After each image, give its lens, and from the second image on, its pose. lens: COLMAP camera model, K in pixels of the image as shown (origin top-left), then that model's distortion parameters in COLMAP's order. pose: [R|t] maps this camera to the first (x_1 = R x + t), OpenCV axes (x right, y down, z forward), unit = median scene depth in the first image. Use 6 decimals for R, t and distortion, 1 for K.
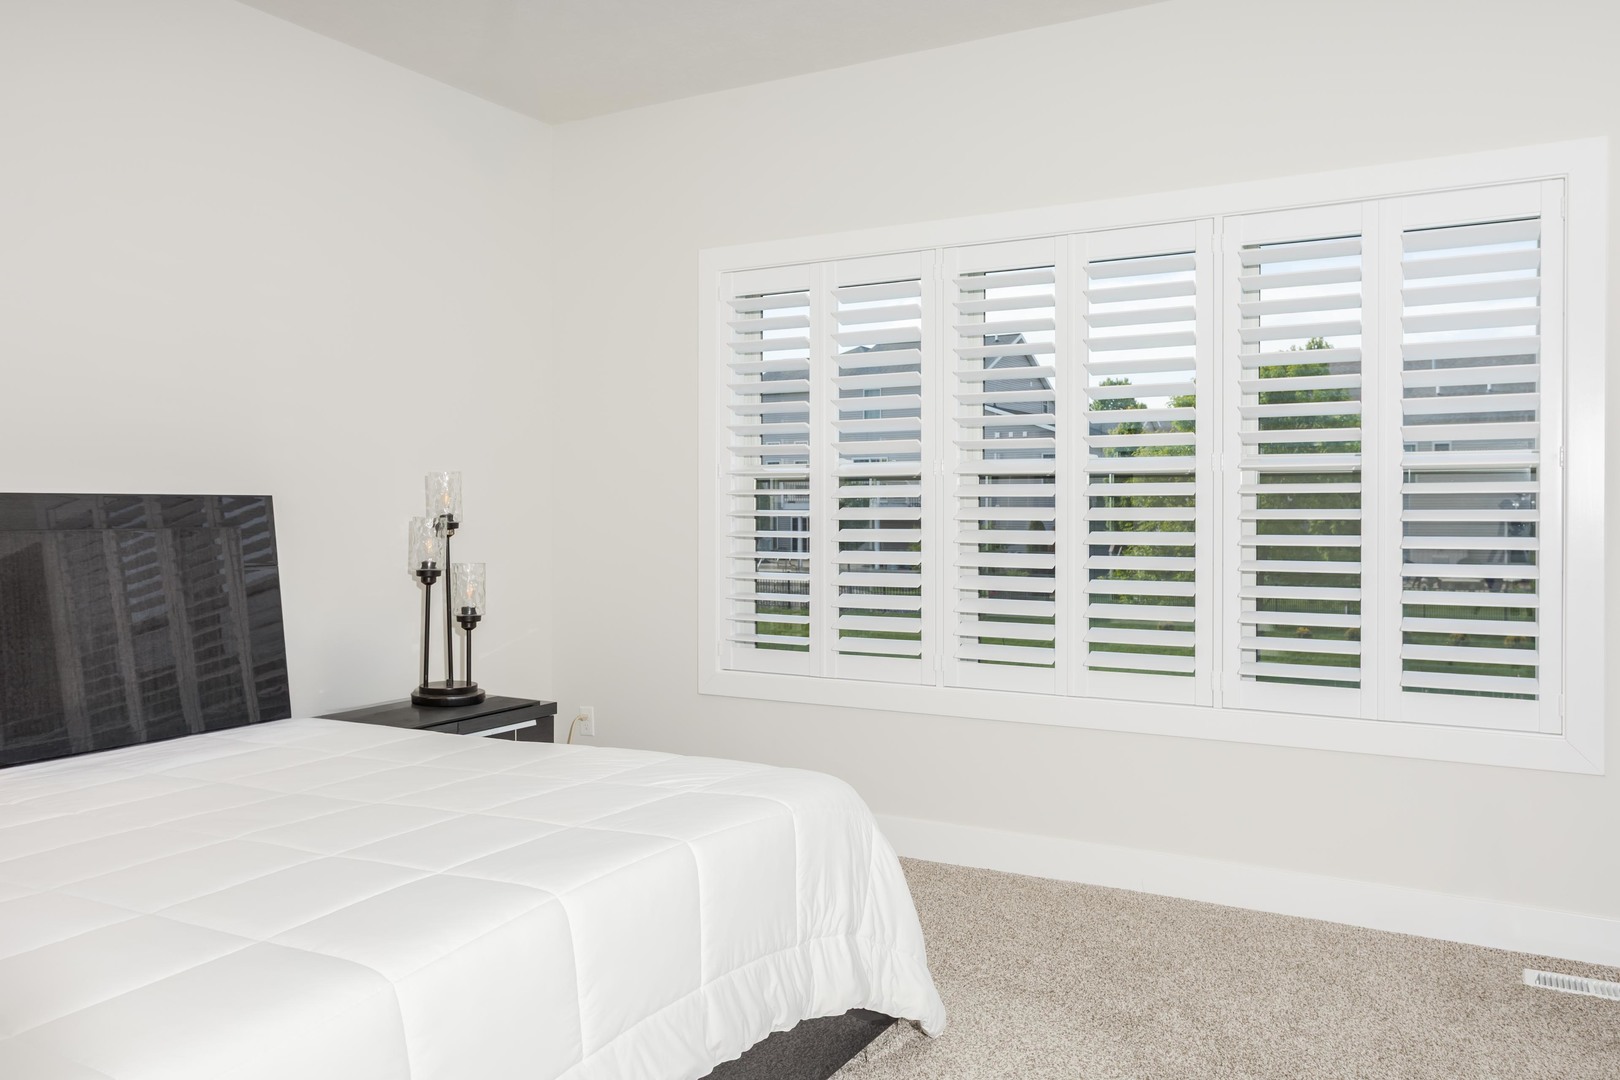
lens RADIAL K [[1241.7, 0, 811.7], [0, 1241.7, 518.8], [0, 0, 1]] dist [-0.003295, 0.014082]
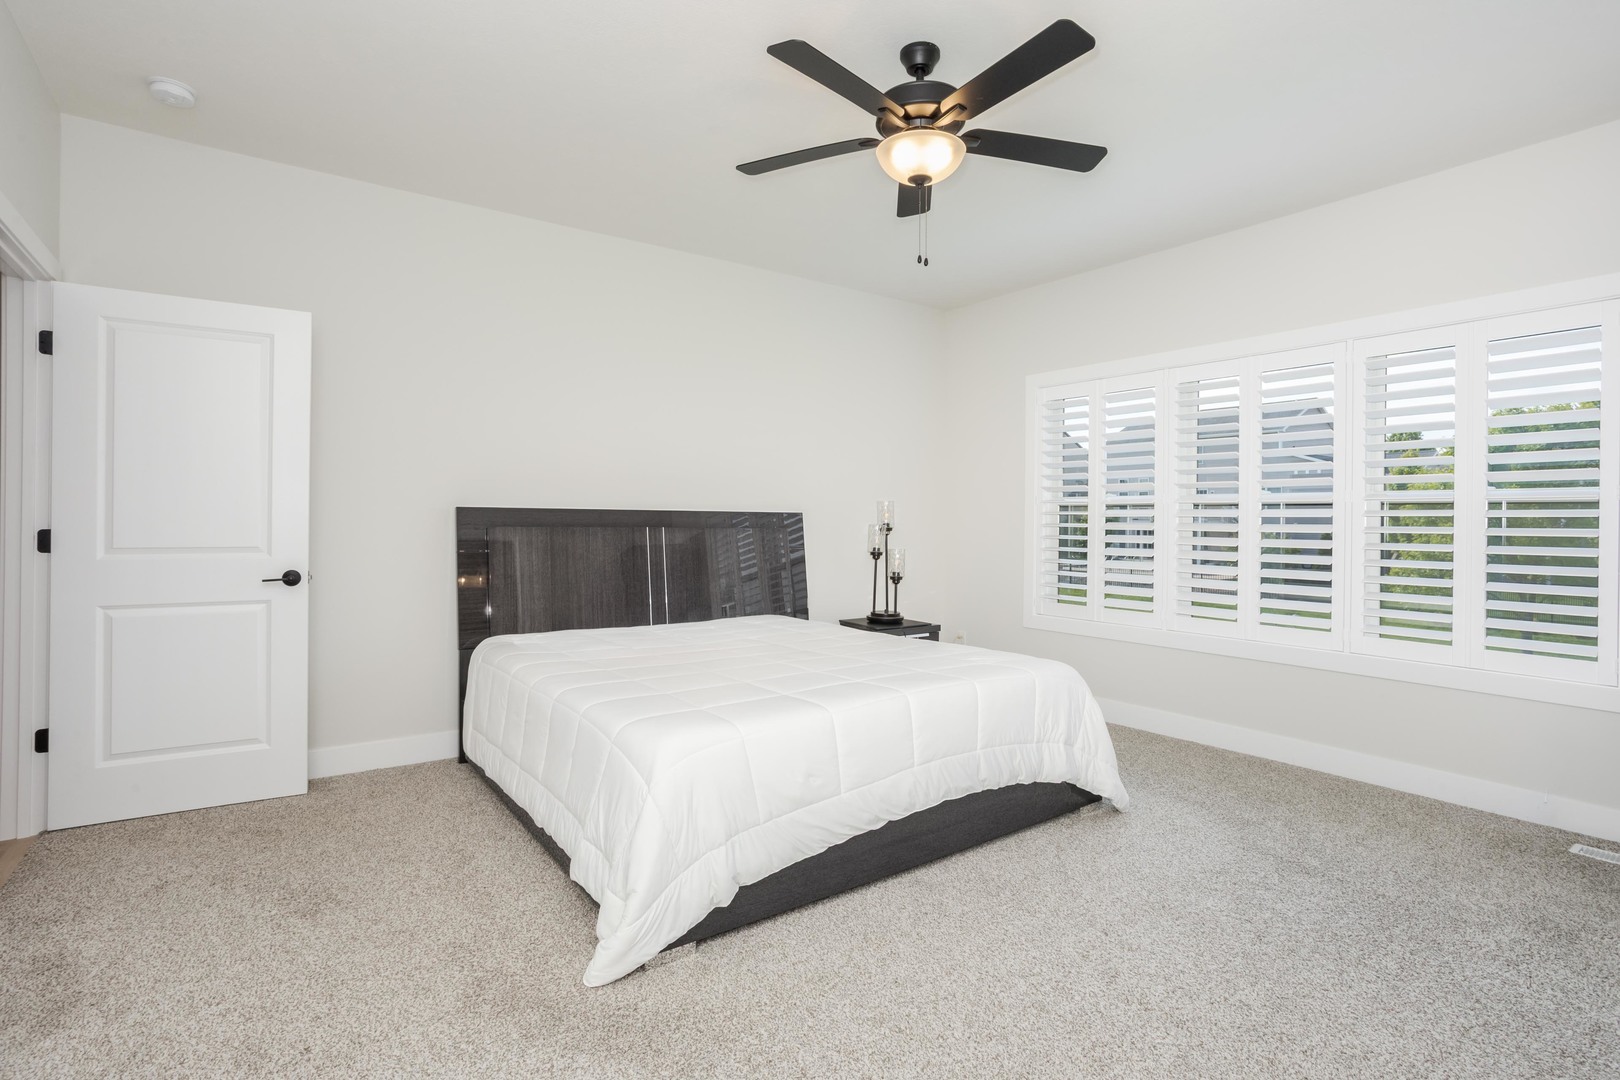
lens RADIAL K [[777.4, 0, 805.9], [0, 777.4, 511.7], [0, 0, 1]] dist [0.001564, -0.000161]
pose [[0.912810, 0.007300, -0.408320, 0.089021], [-0.016499, 0.999683, -0.019013, 0.003737], [0.408051, 0.024092, 0.912641, -0.156997]]
